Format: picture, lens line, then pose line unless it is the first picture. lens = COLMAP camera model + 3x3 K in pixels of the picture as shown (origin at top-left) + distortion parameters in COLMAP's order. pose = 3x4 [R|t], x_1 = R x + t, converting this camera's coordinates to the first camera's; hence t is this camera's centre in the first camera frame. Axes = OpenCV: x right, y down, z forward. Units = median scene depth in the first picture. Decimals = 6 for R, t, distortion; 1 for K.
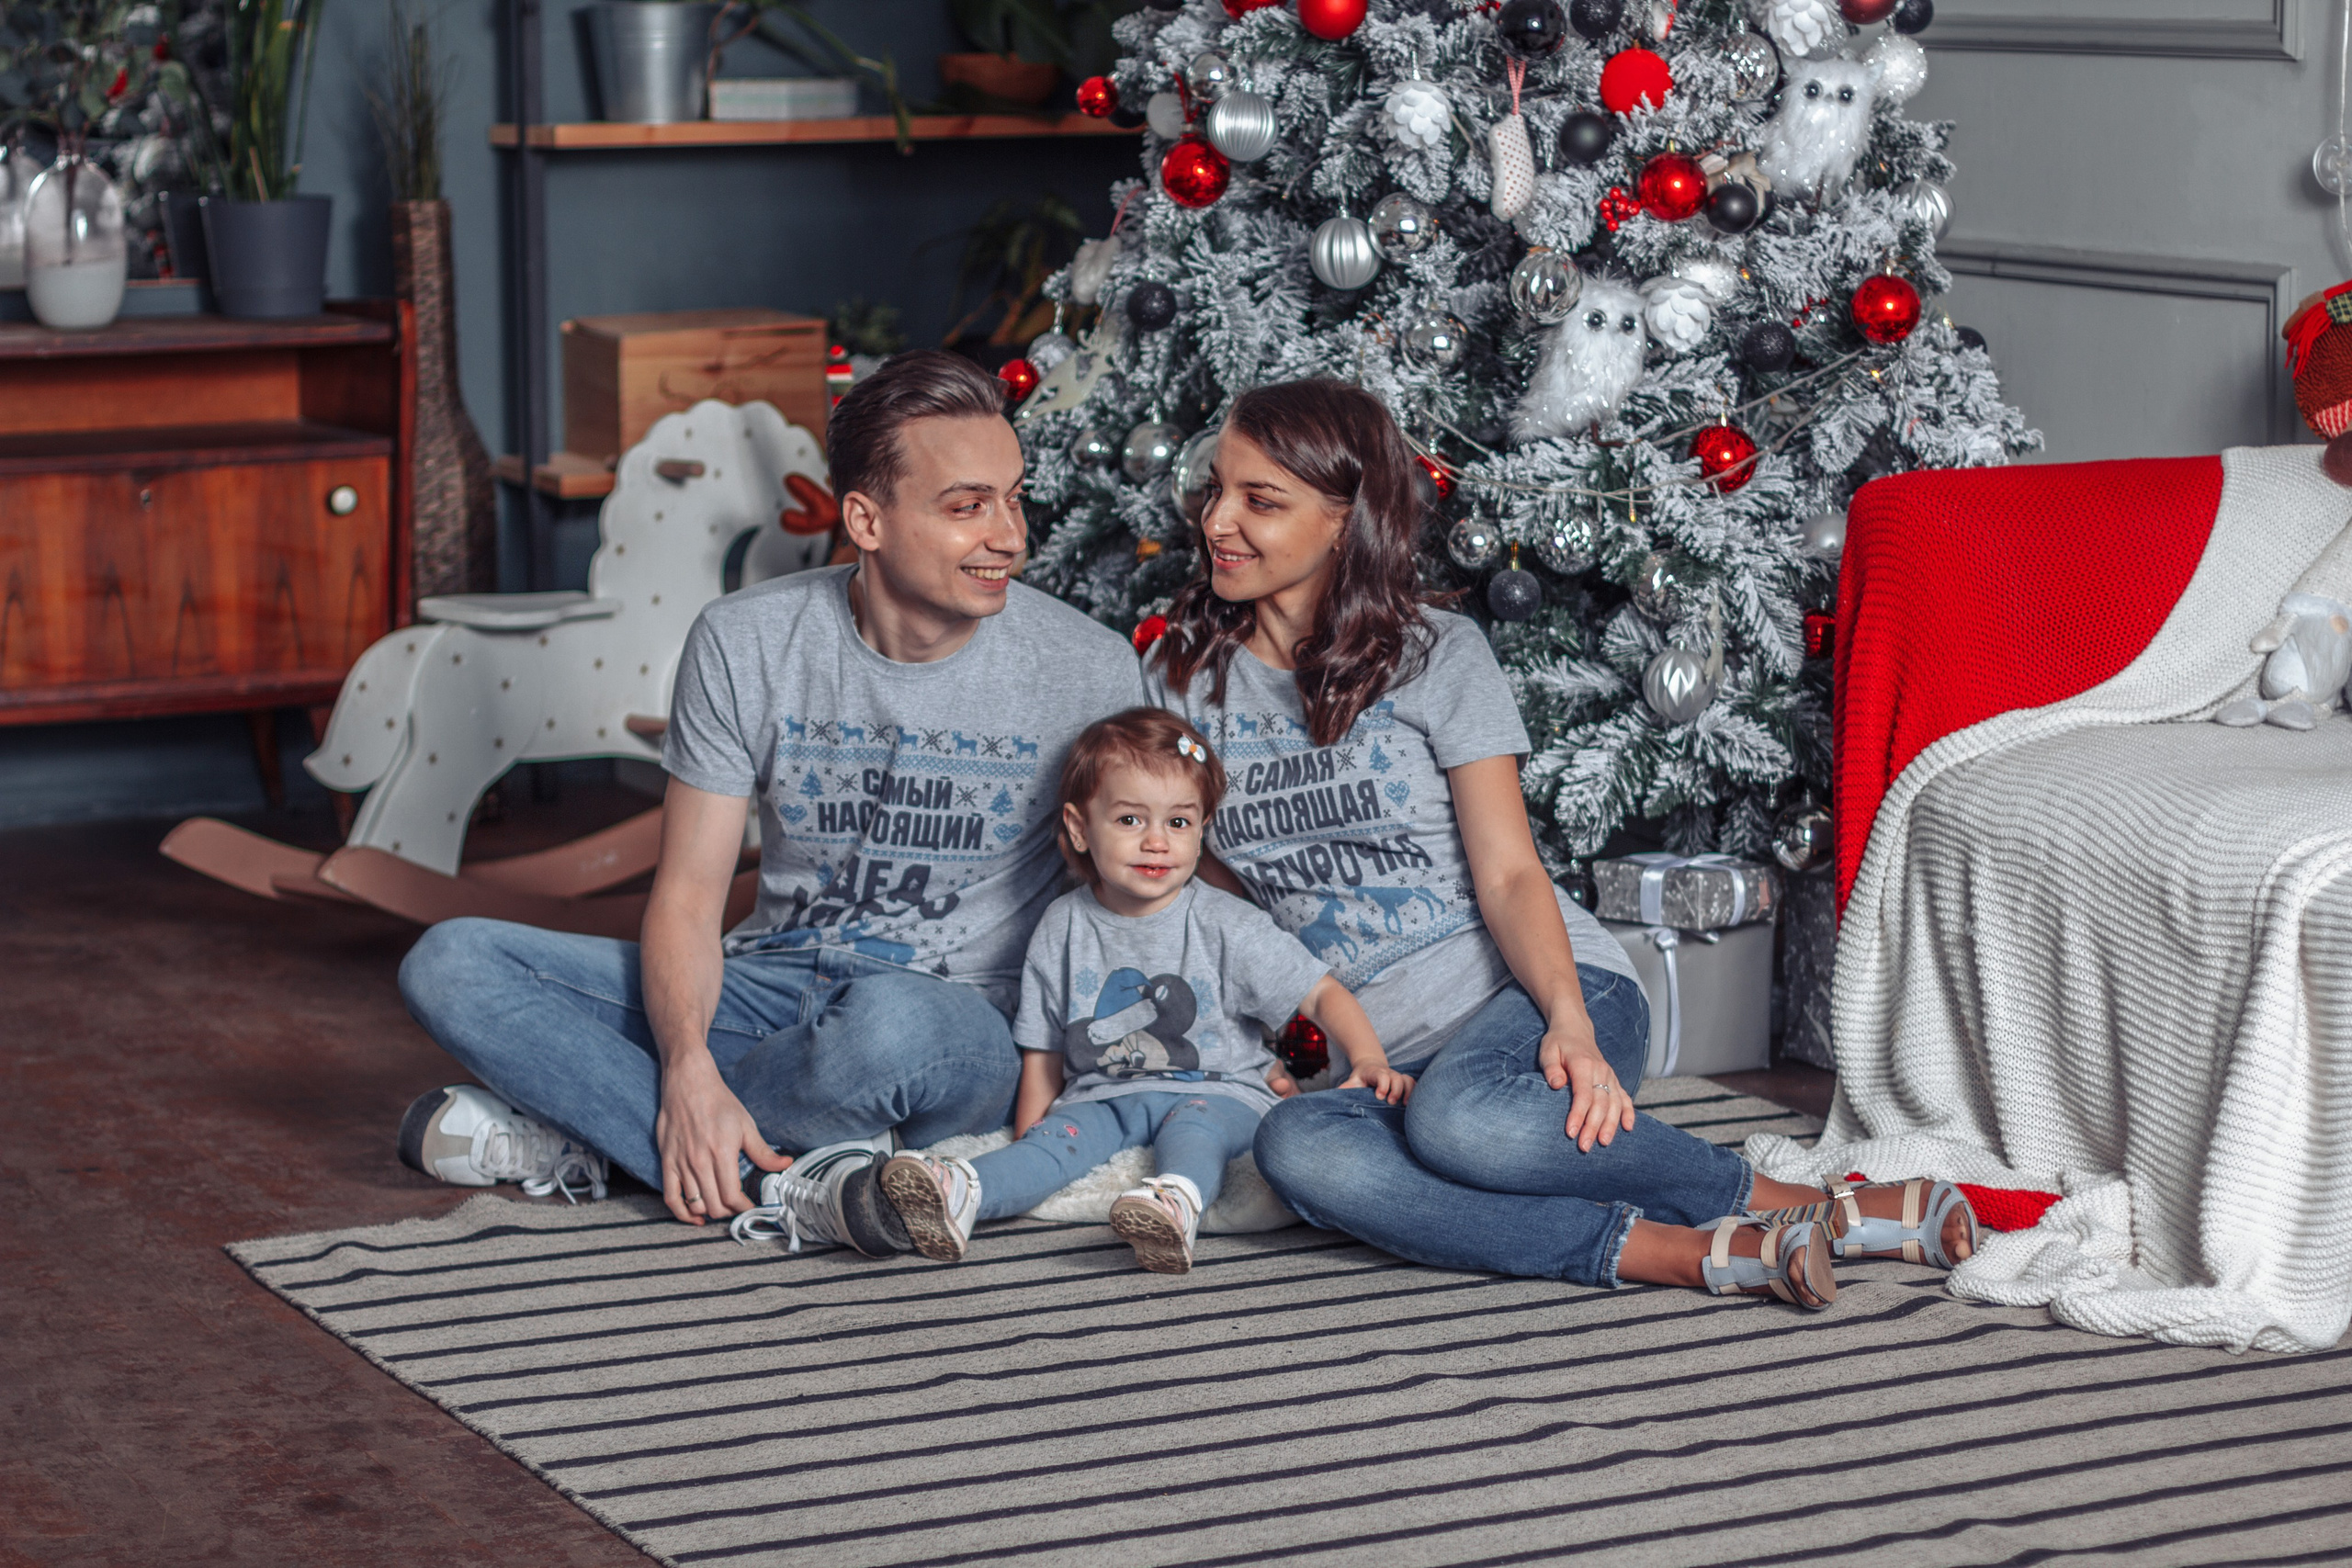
lens RADIAL K [[5505.5, 0, 1176.0], [0, 5505.5, 784.0], [0, 0, 1]] dist [-0.160615, 0.188615]
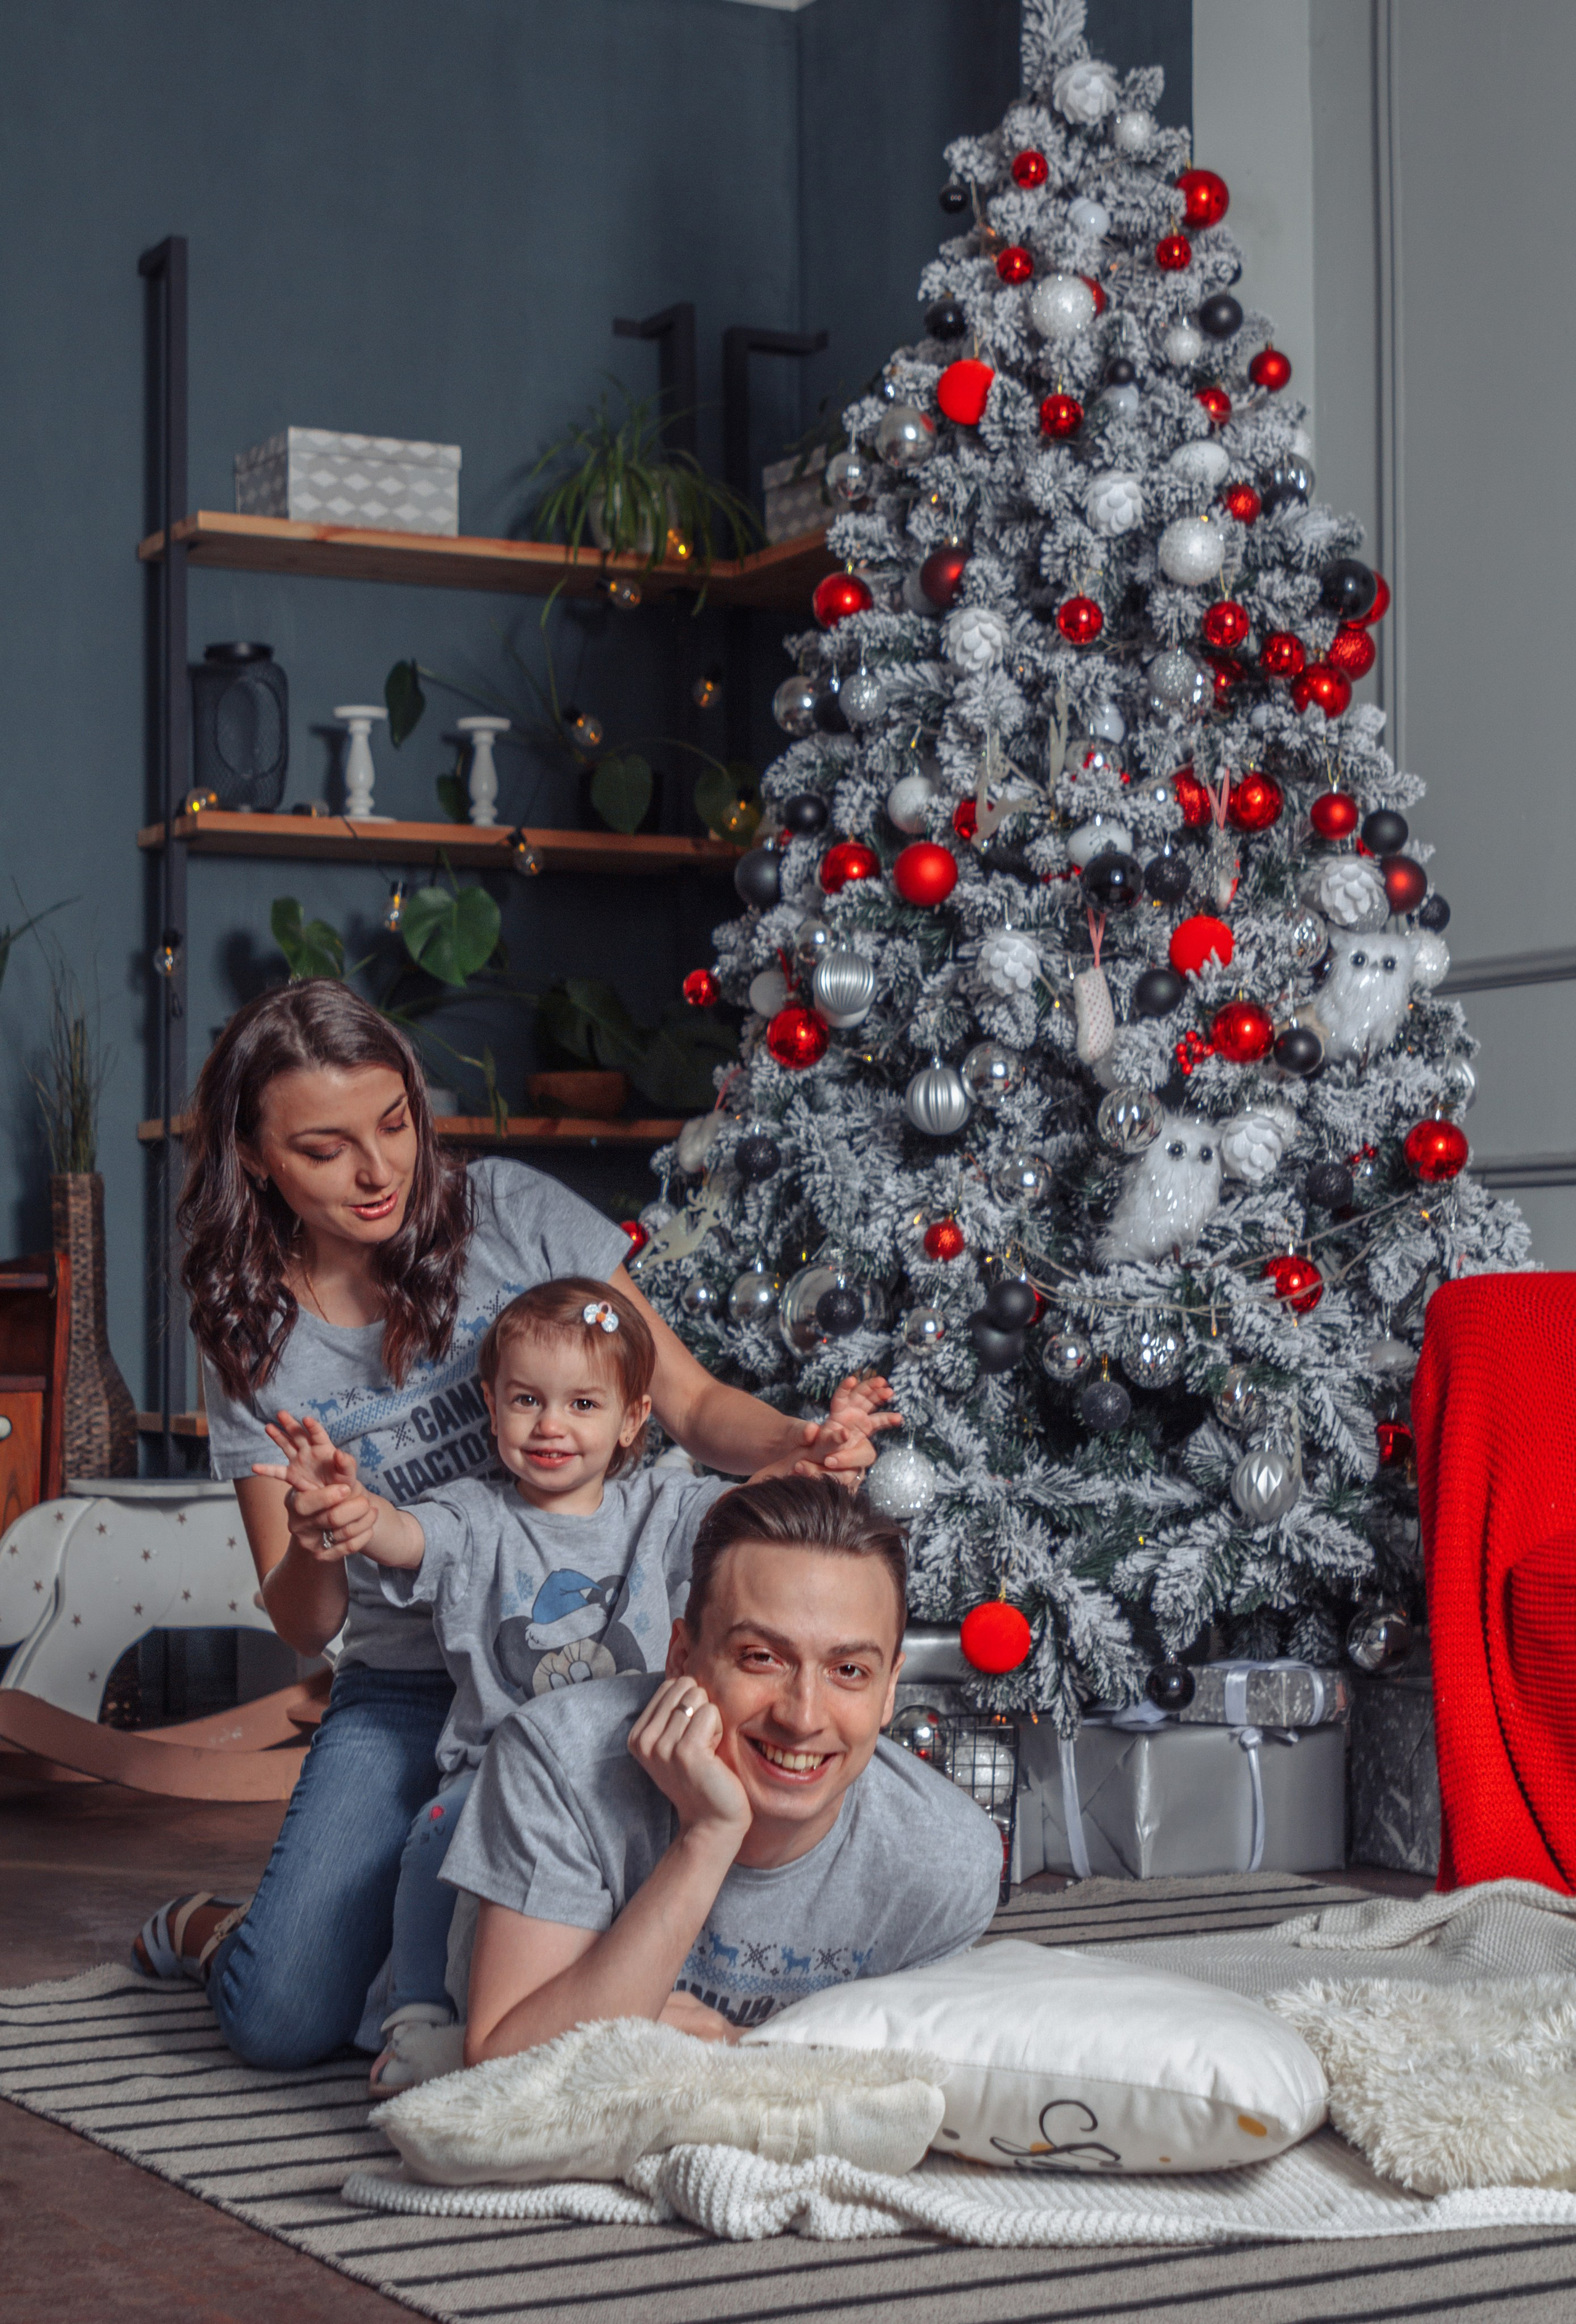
lens RADIAL K [[3984.9, 0, 792.6], [0, 3984.9, 1130.5], [0, 0, 1]] dist [0.025565, -0.060261]
pose [[0.999028, 0.001238, 0.044072, -0.033016], [0.007511, 0.980215, -0.197793, 0.065202], [-0.043445, 0.197932, 0.979253, 0.231002]]
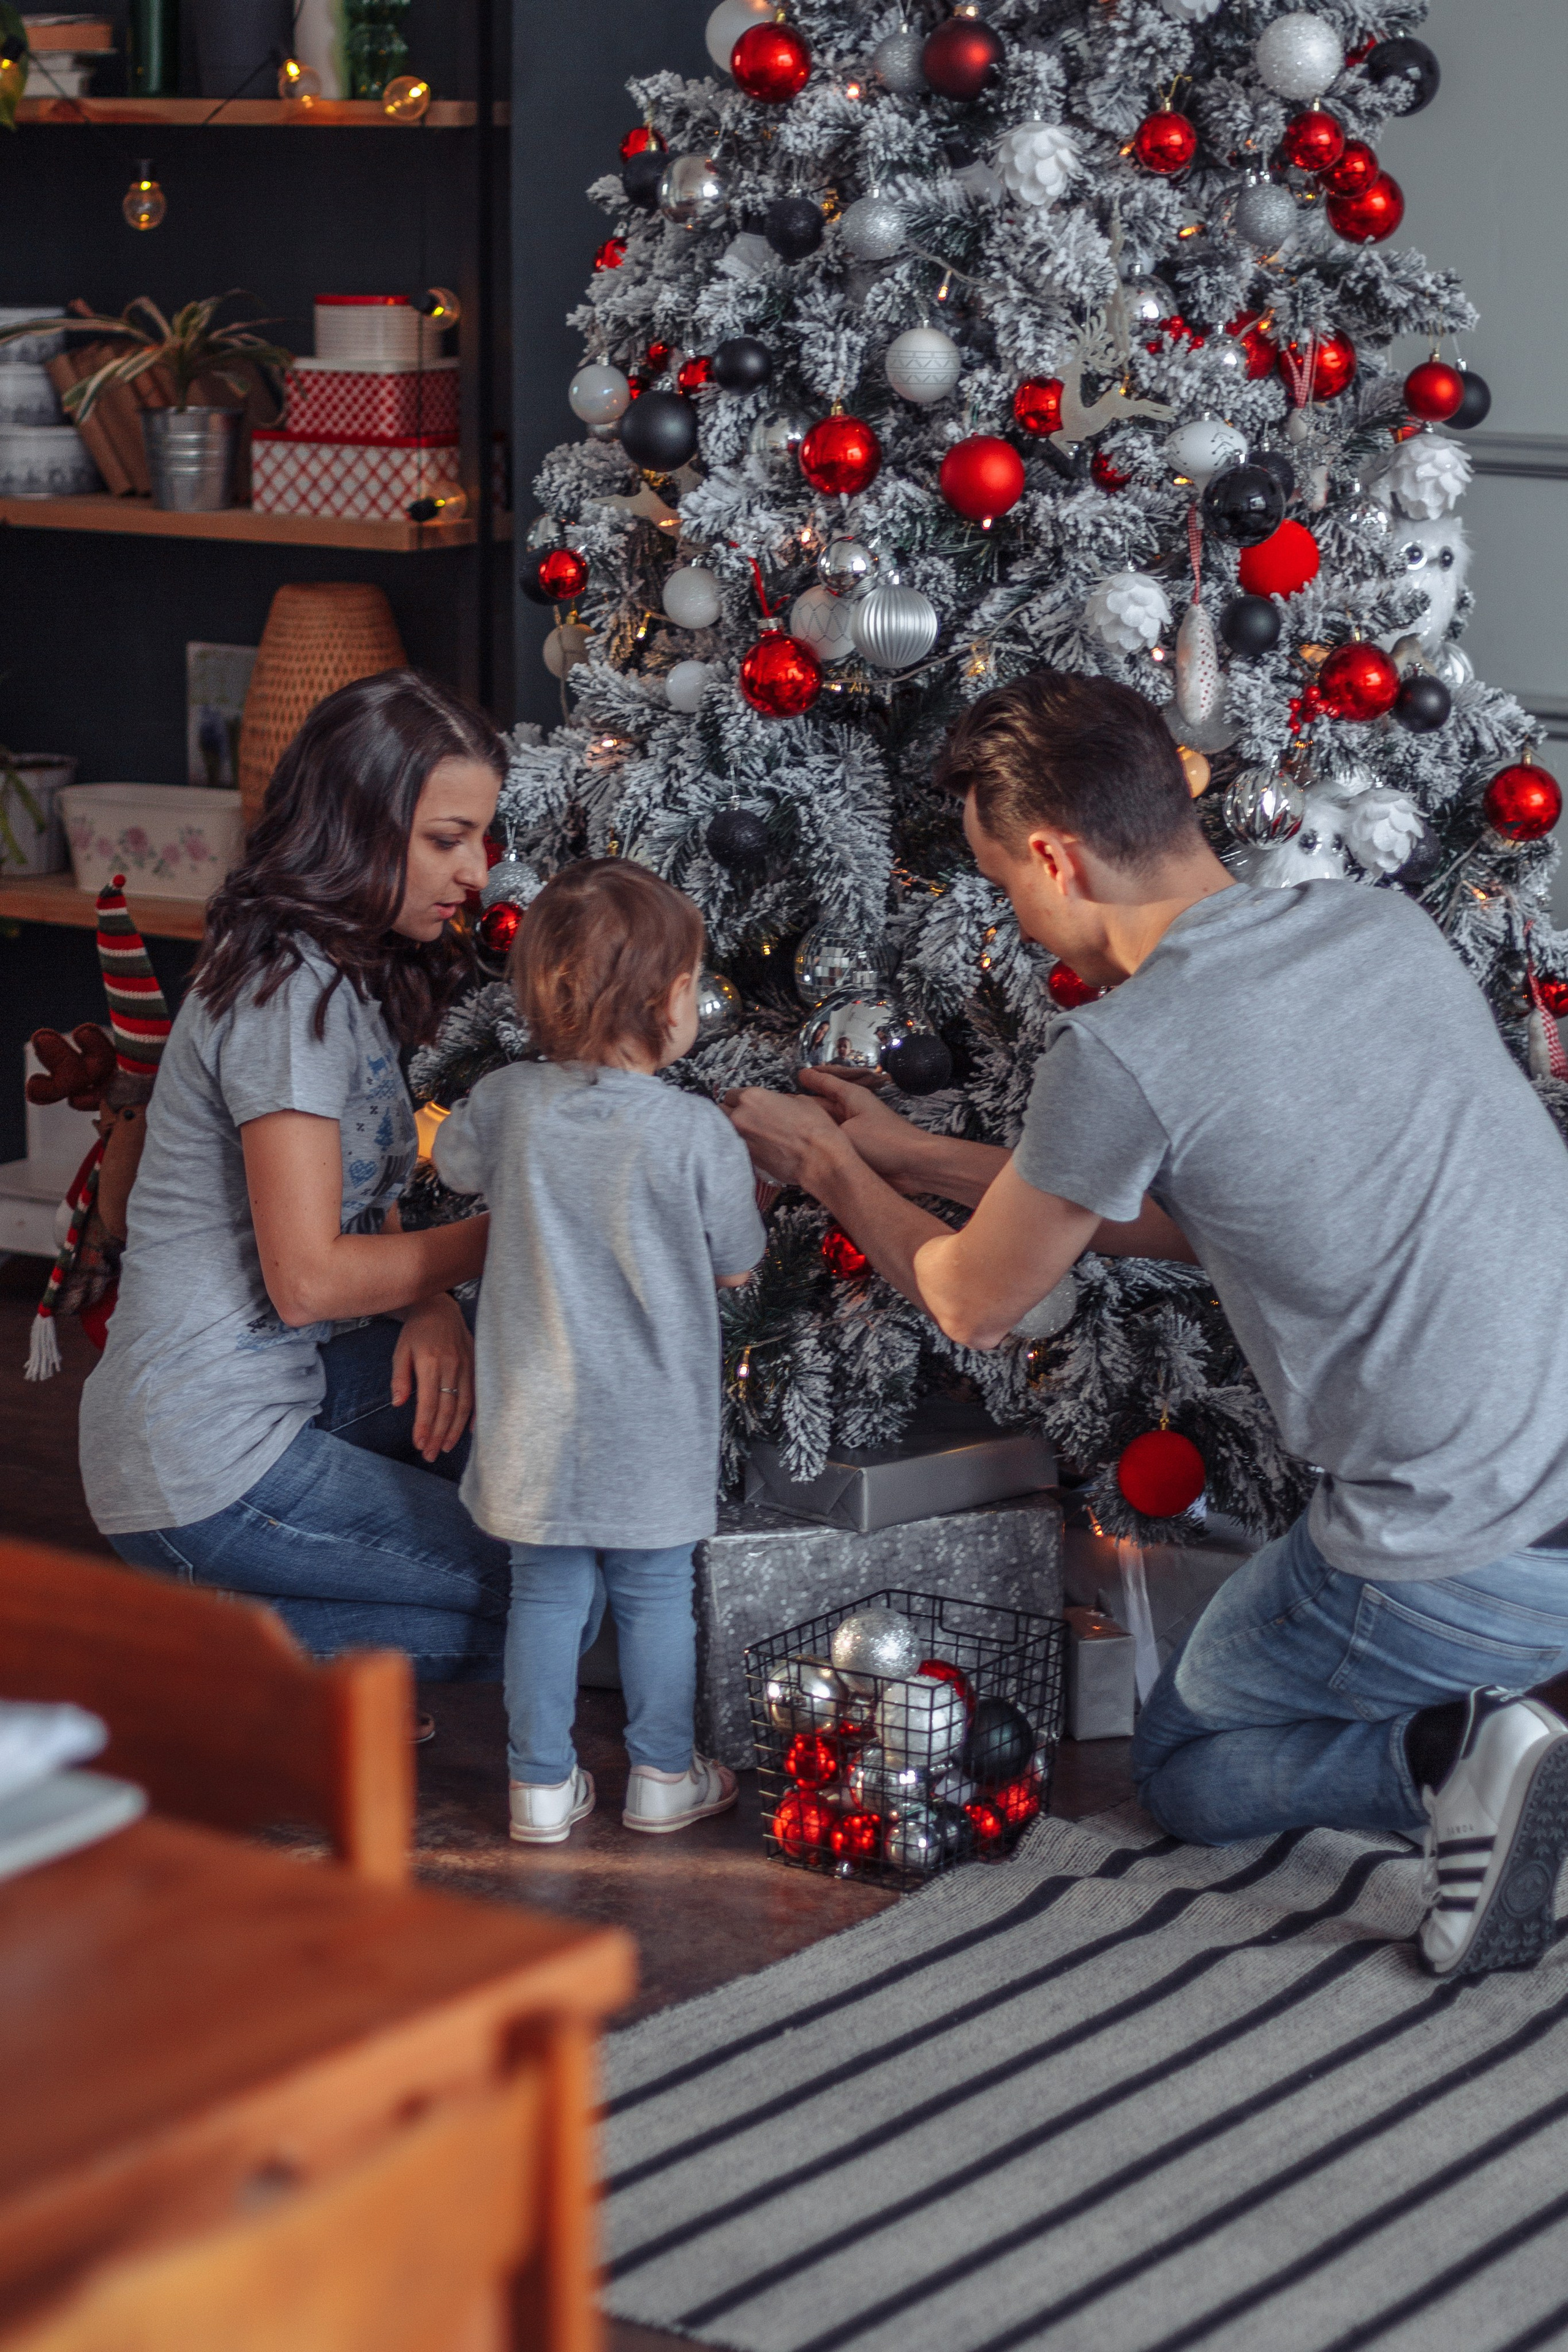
lens RADIAL K [[5506.0, 0, 784.0], [0, 5506.0, 1176.0], [0, 0, 1]] dist [-0.160615, 0.188615]
pose [[0.883216, -0.086972, 0.460831, -0.393452], [0.061438, 0.995642, 0.070157, -0.096167], [-0.464924, -0.033652, 0.884711, 0.266153]]
